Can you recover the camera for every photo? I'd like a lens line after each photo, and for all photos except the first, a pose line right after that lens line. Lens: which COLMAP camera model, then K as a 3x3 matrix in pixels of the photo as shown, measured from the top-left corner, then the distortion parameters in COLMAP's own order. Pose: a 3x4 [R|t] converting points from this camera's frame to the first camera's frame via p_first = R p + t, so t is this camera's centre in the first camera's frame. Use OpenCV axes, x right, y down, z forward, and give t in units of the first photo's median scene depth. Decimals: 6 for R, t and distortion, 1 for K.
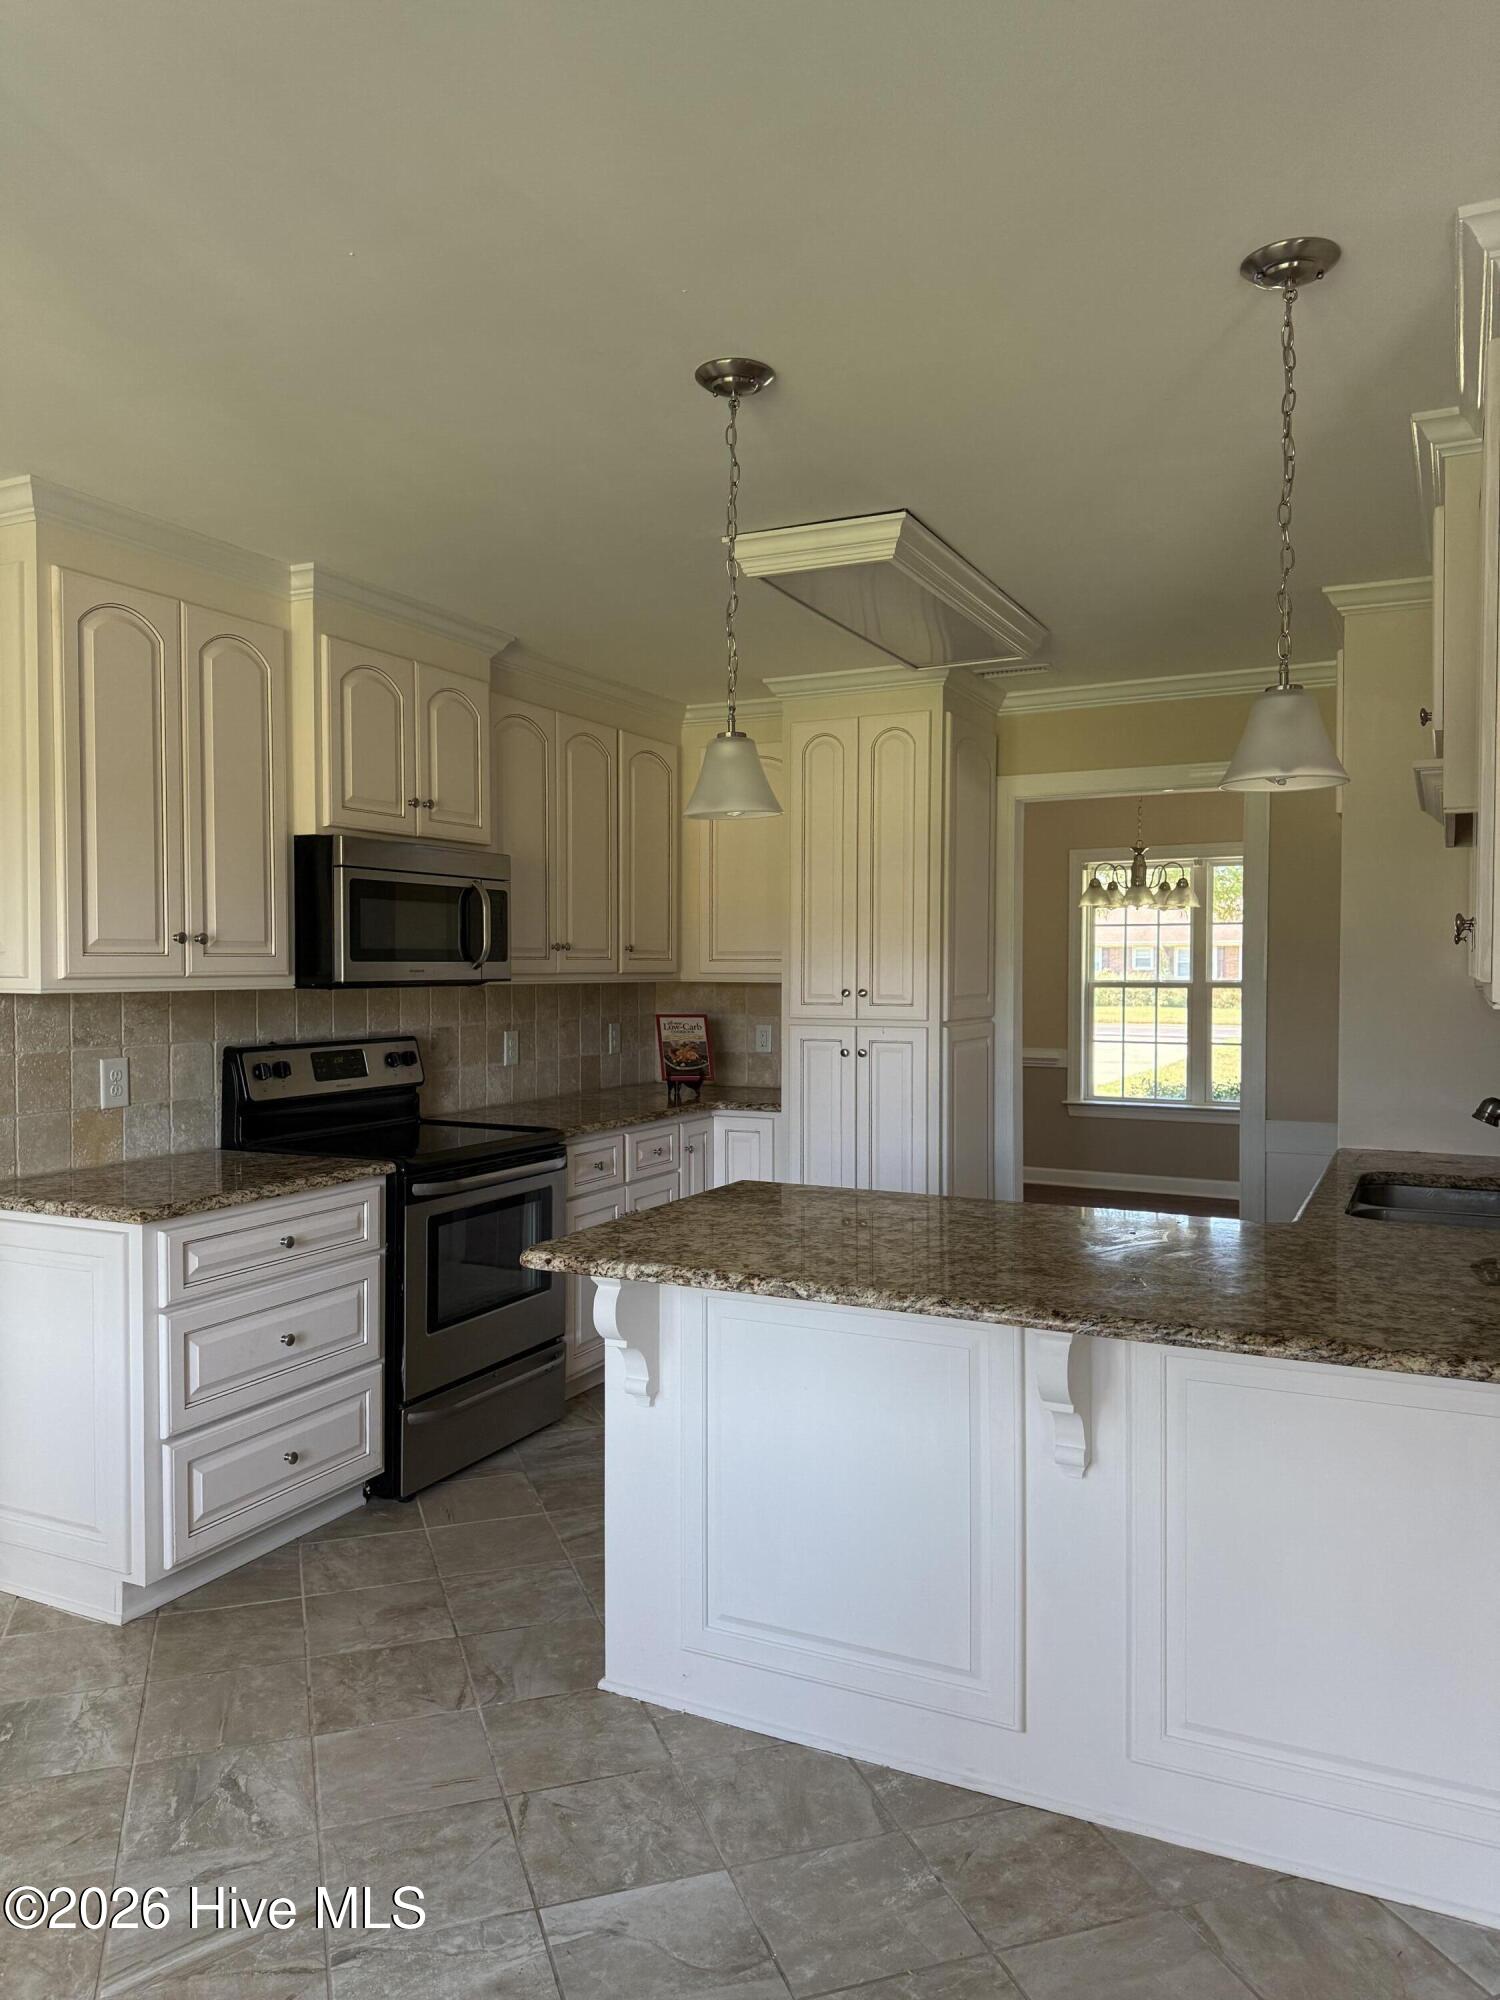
lens RADIAL K [[1409.6, 0, 749.8], [0, 1409.6, 989.7], [0, 0, 1]] dist [0.023723, -0.026150]
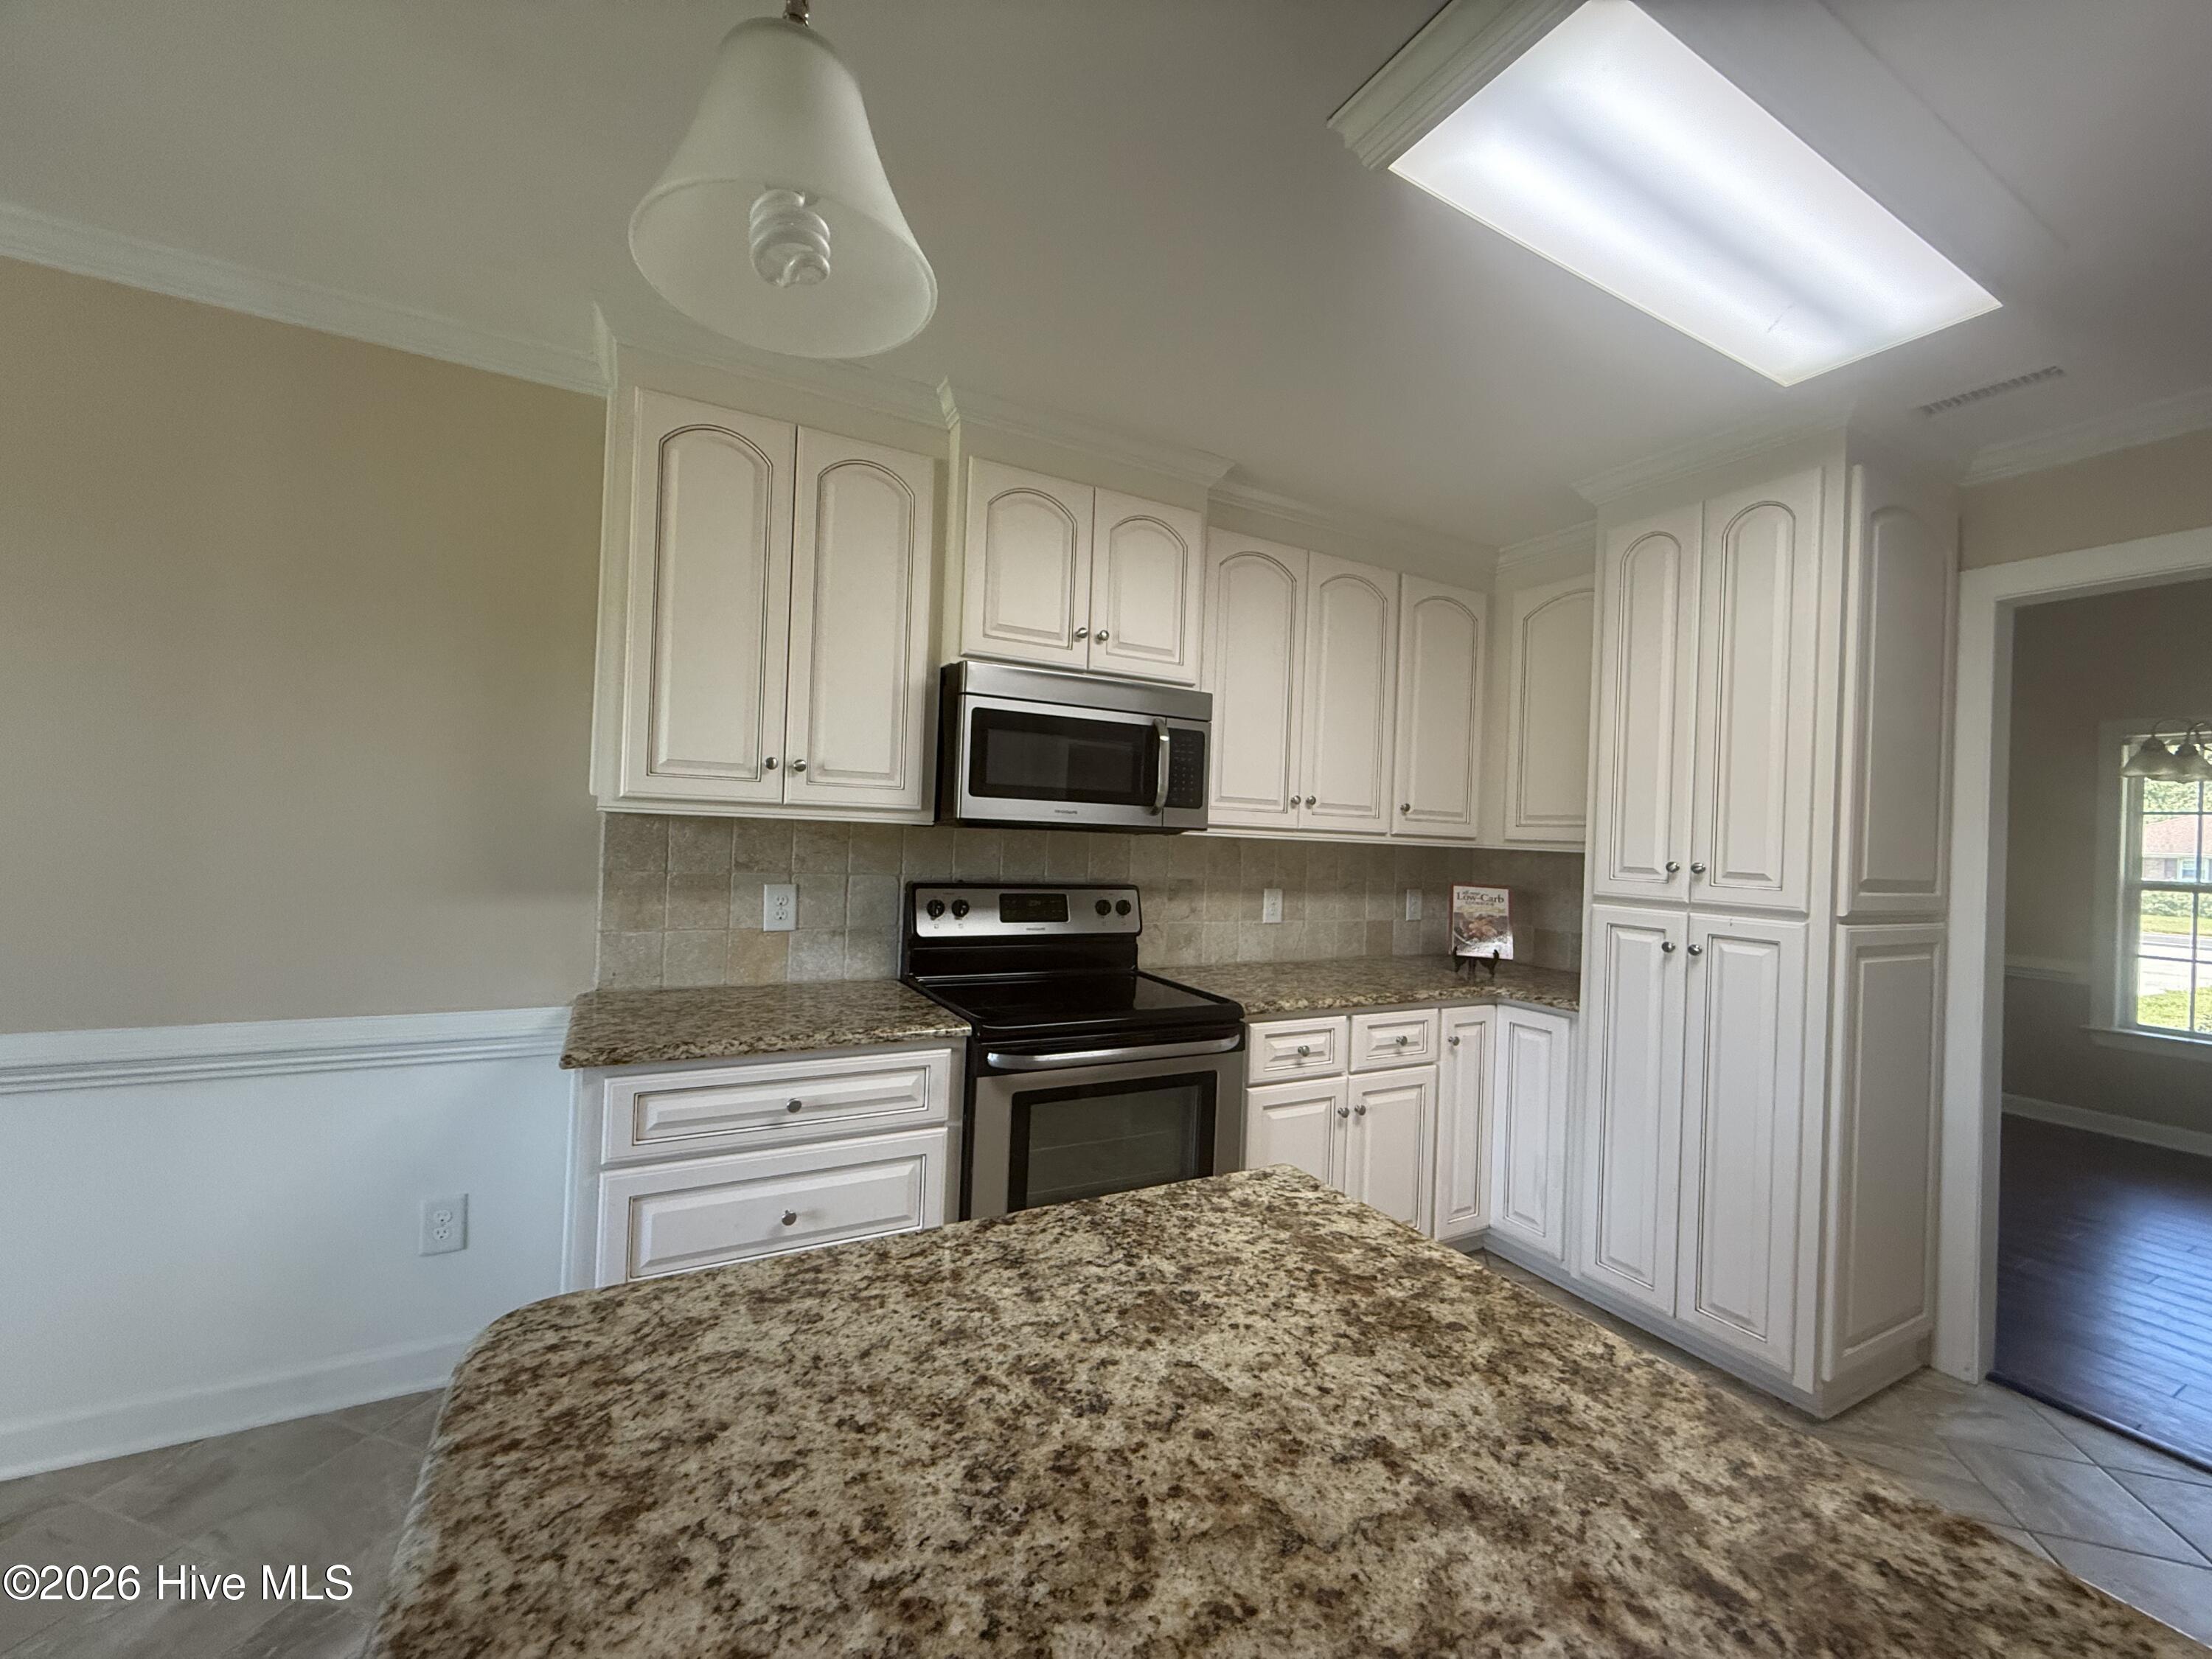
lens RADIAL K [[885.9, 0, 1103.7], [0, 885.9, 825.5], [0, 0, 1]] dist [-0.000213, 0.000194]
pose [[0.815475, 0.026100, -0.578203, 0.114155], [-0.049712, 0.998450, -0.025042, 0.008445], [0.576653, 0.049164, 0.815508, 0.531340]]
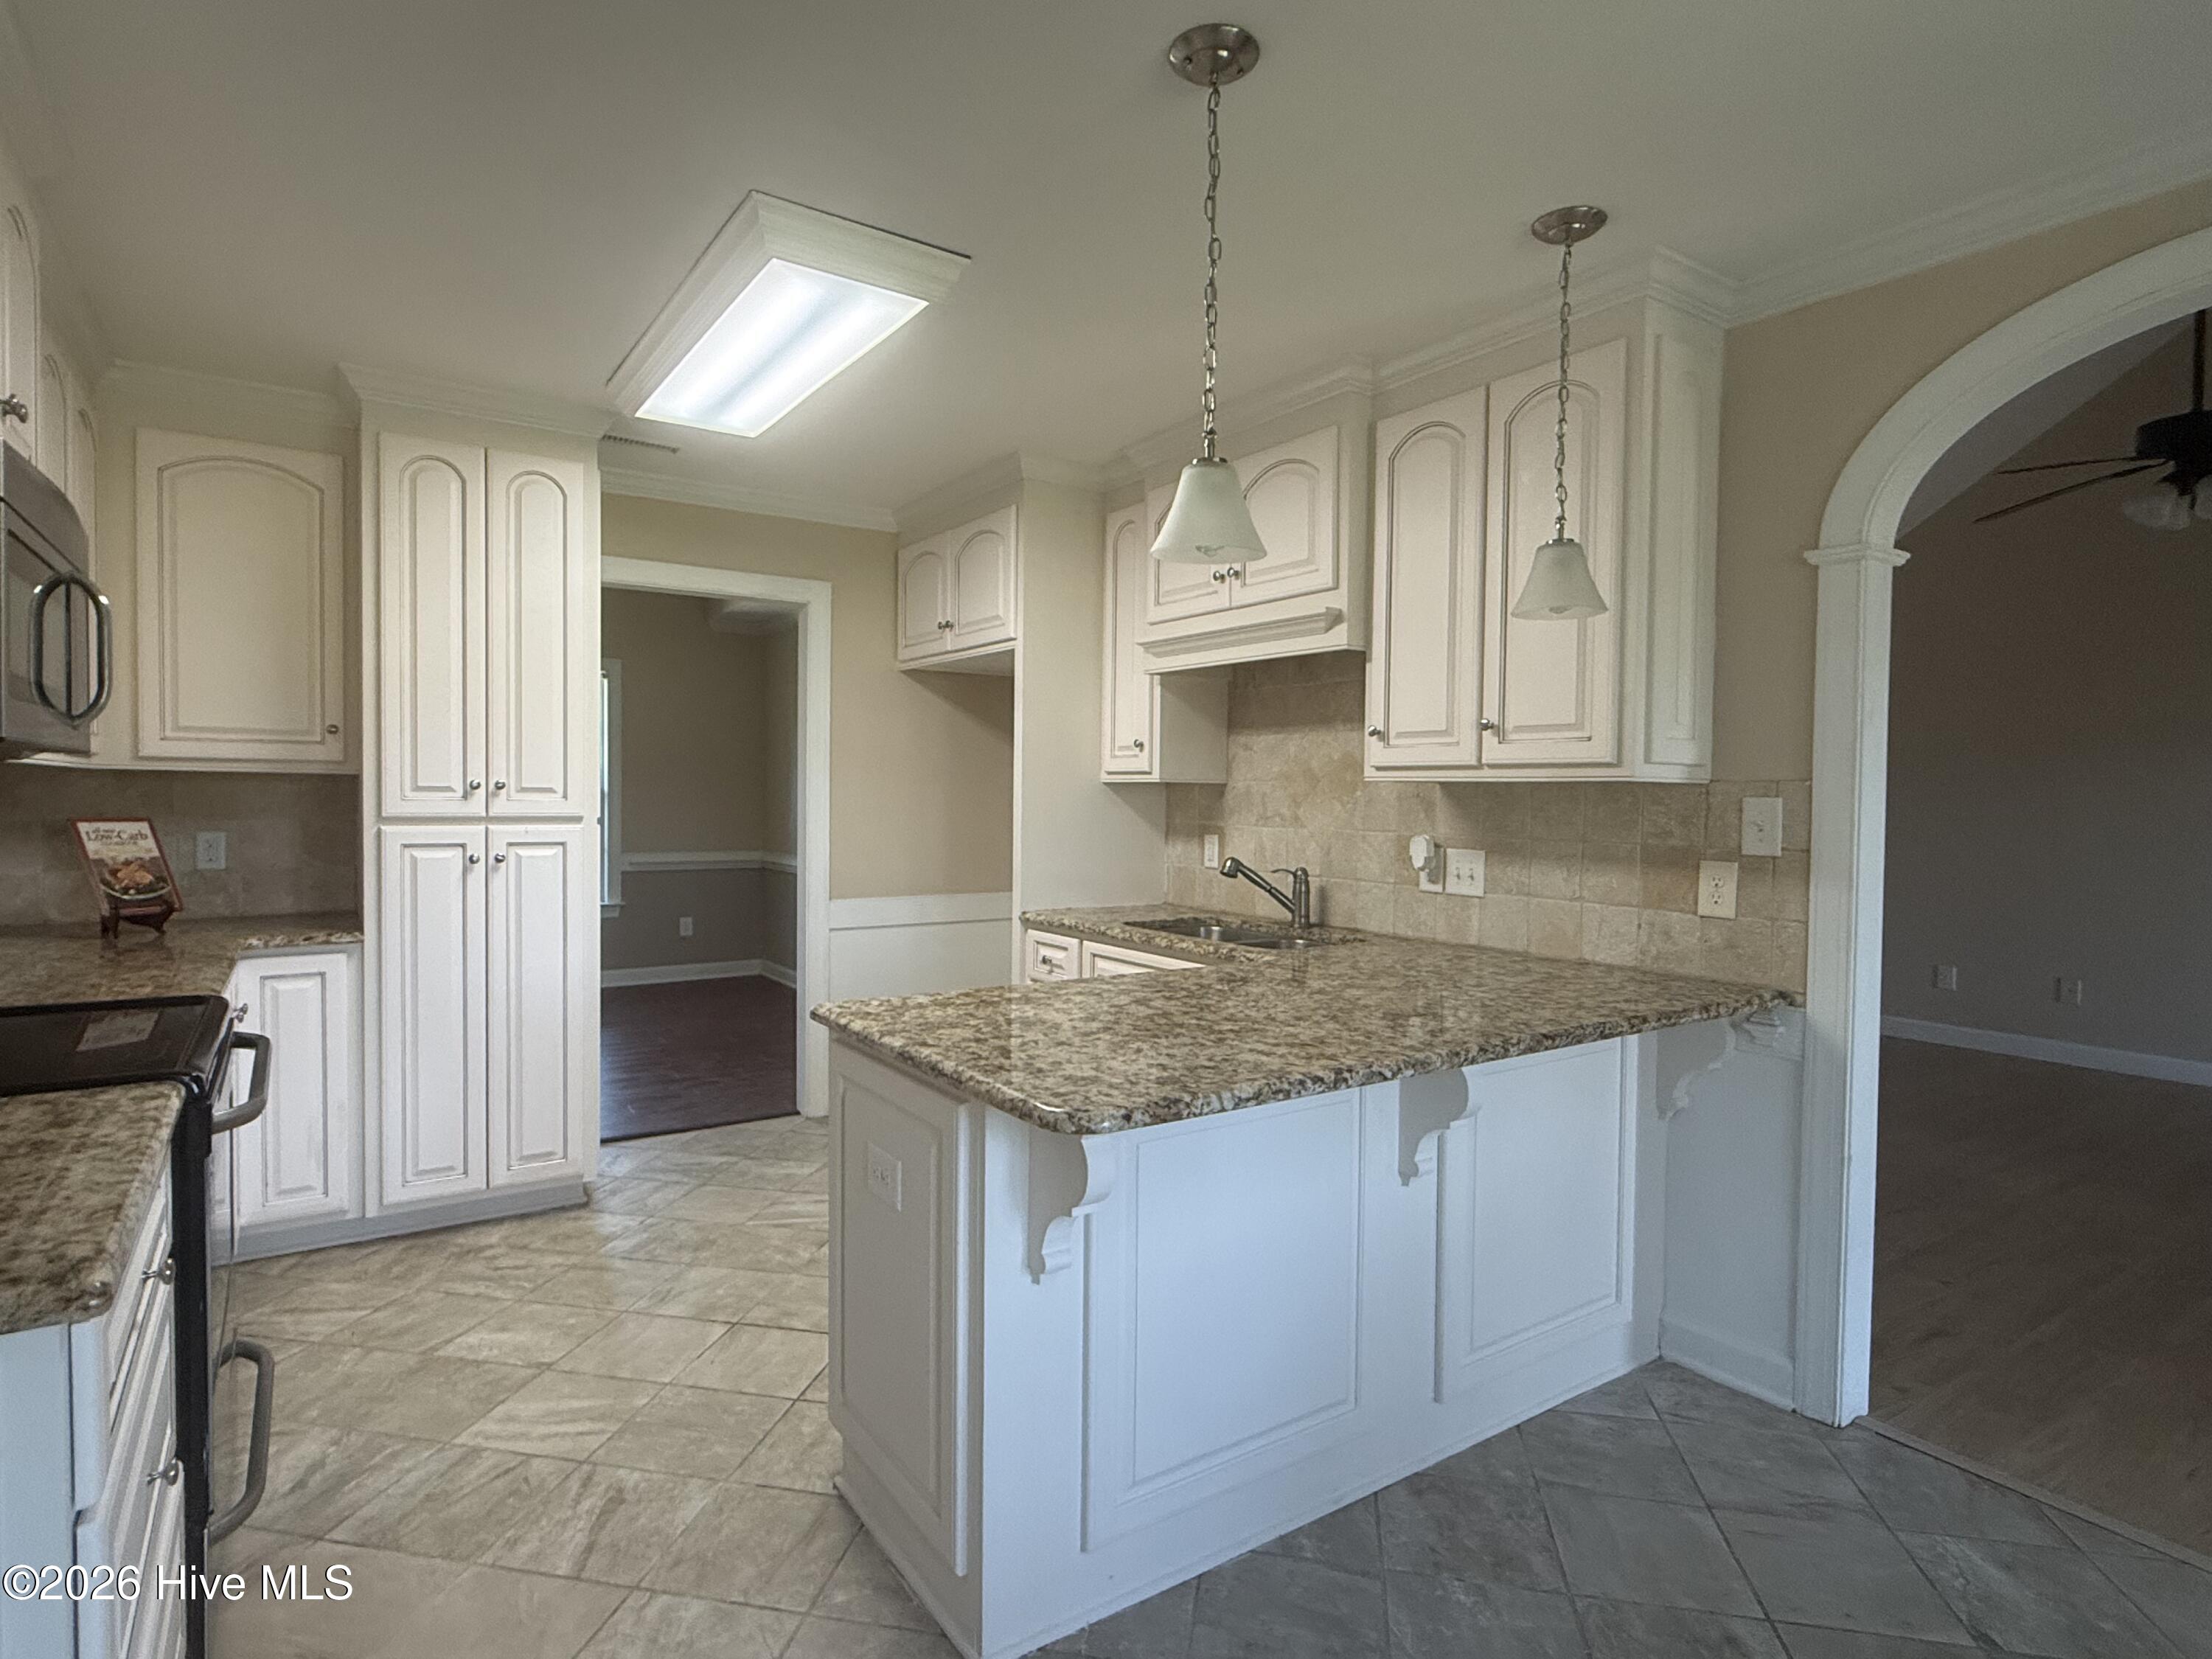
lens RADIAL K [[1163.6, 0, 1097.2], [0, 1163.6, 823.2], [0, 0, 1]] dist [-0.001621, 0.002002]
pose [[0.494048, -0.017796, 0.869253, -0.410566], [0.003822, 0.999825, 0.018297, 0.016026], [-0.869426, -0.005718, 0.494029, 0.429772]]
